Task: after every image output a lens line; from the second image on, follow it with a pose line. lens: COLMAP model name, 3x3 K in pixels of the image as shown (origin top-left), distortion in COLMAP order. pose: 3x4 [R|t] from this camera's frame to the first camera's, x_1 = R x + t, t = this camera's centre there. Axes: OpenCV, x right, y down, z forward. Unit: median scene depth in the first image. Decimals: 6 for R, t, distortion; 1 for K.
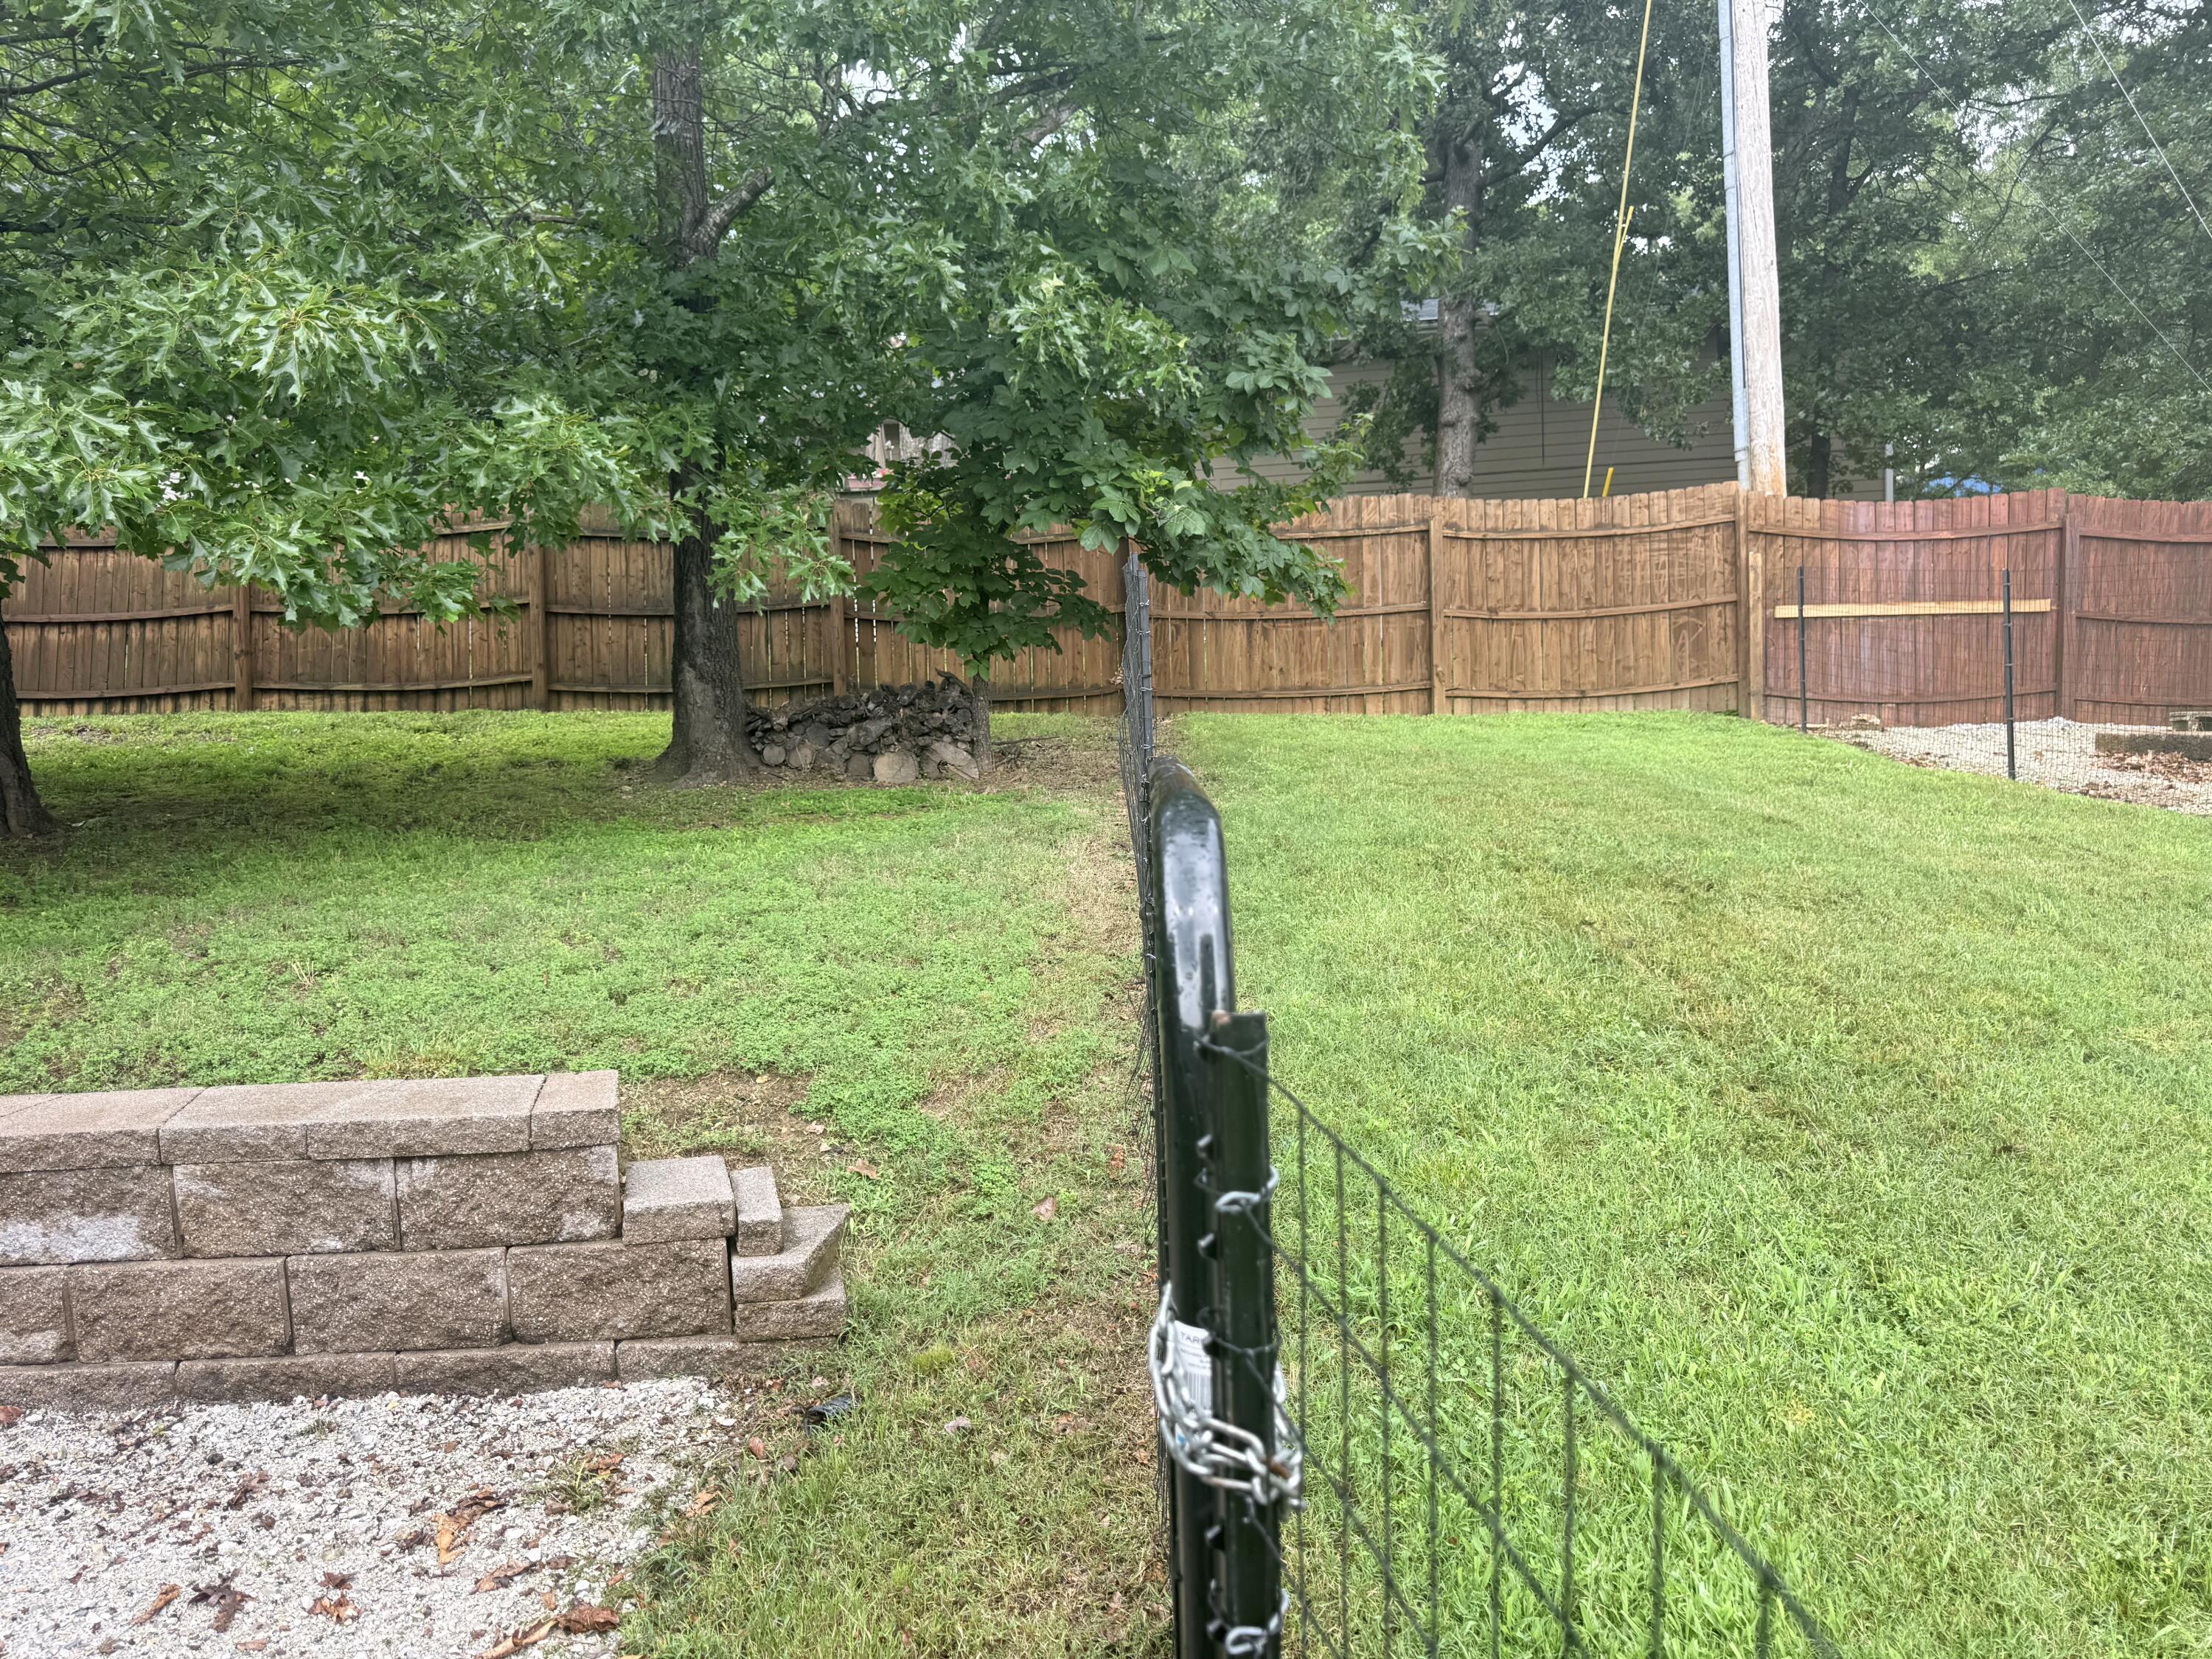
lens RADIAL K [[1537.0, 0, 1237.8], [0, 1537.0, 831.6], [0, 0, 1]] dist [0.034549, -0.036522]
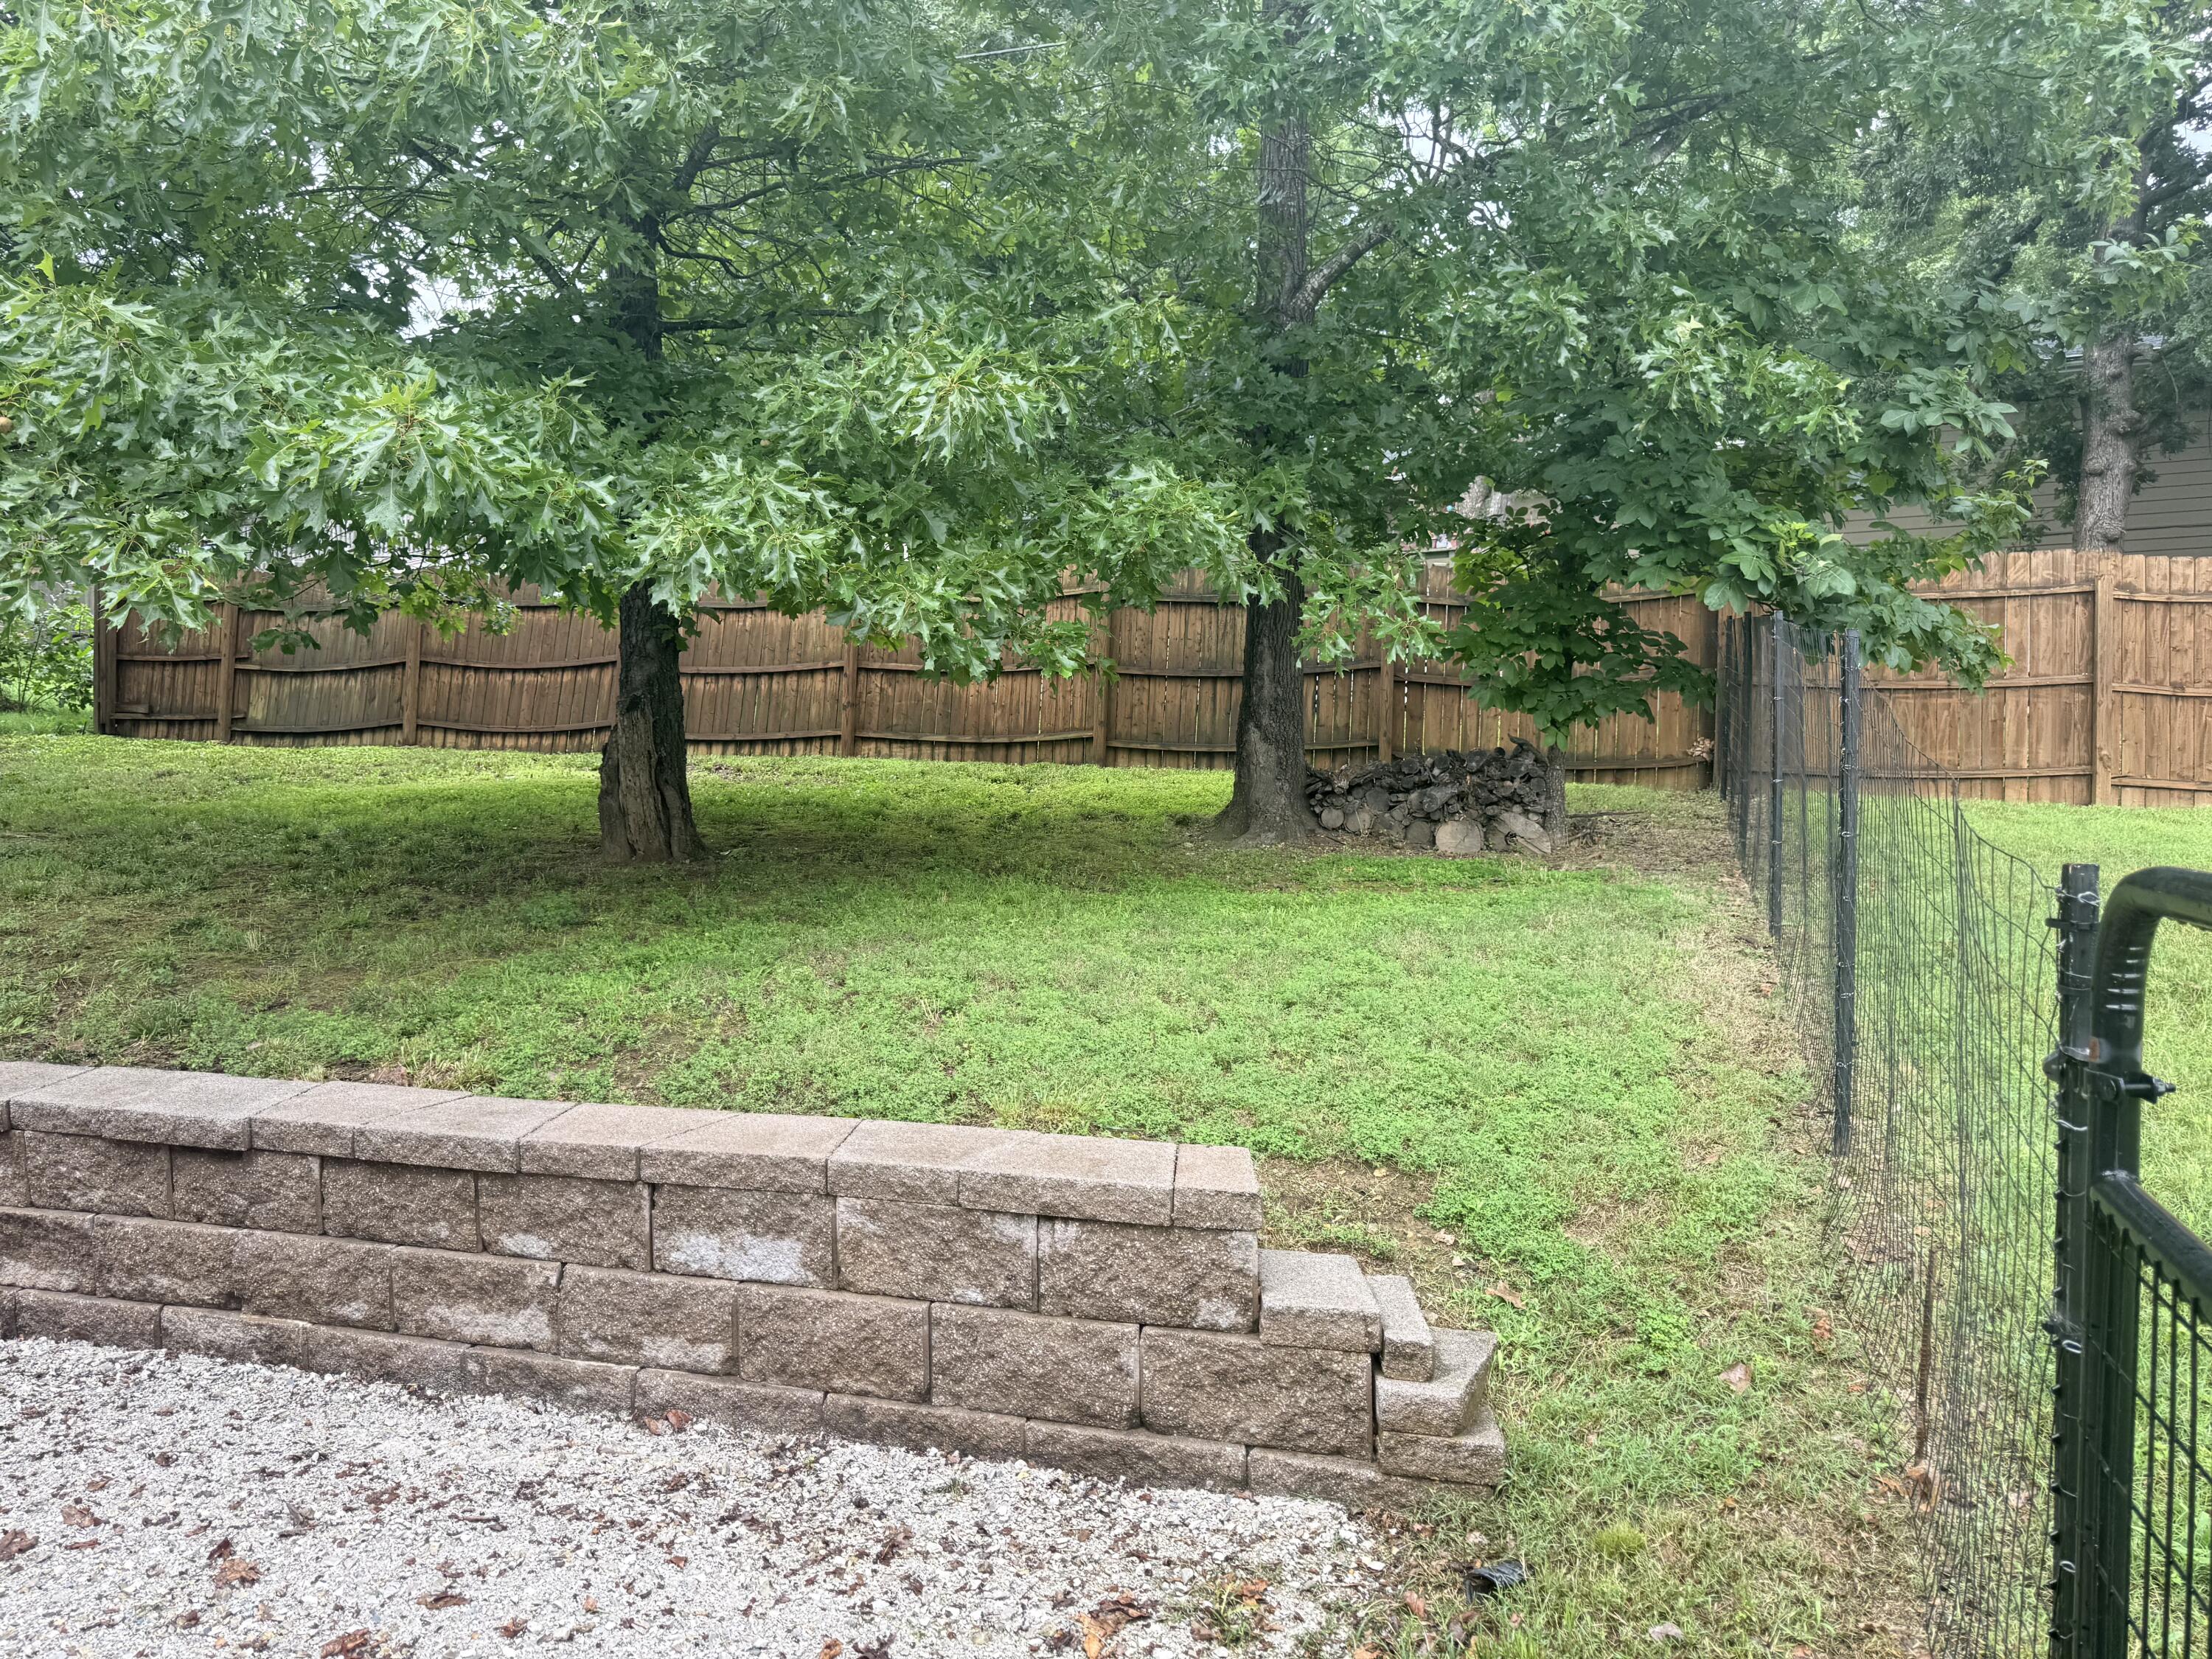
lens RADIAL K [[1559.2, 0, 1250.9], [0, 1559.2, 823.4], [0, 0, 1]] dist [0.093421, -0.216957]
pose [[0.954092, 0.045596, -0.296022, -0.093348], [-0.060604, 0.997290, -0.041720, -0.002792], [0.293318, 0.057745, 0.954270, 0.053520]]
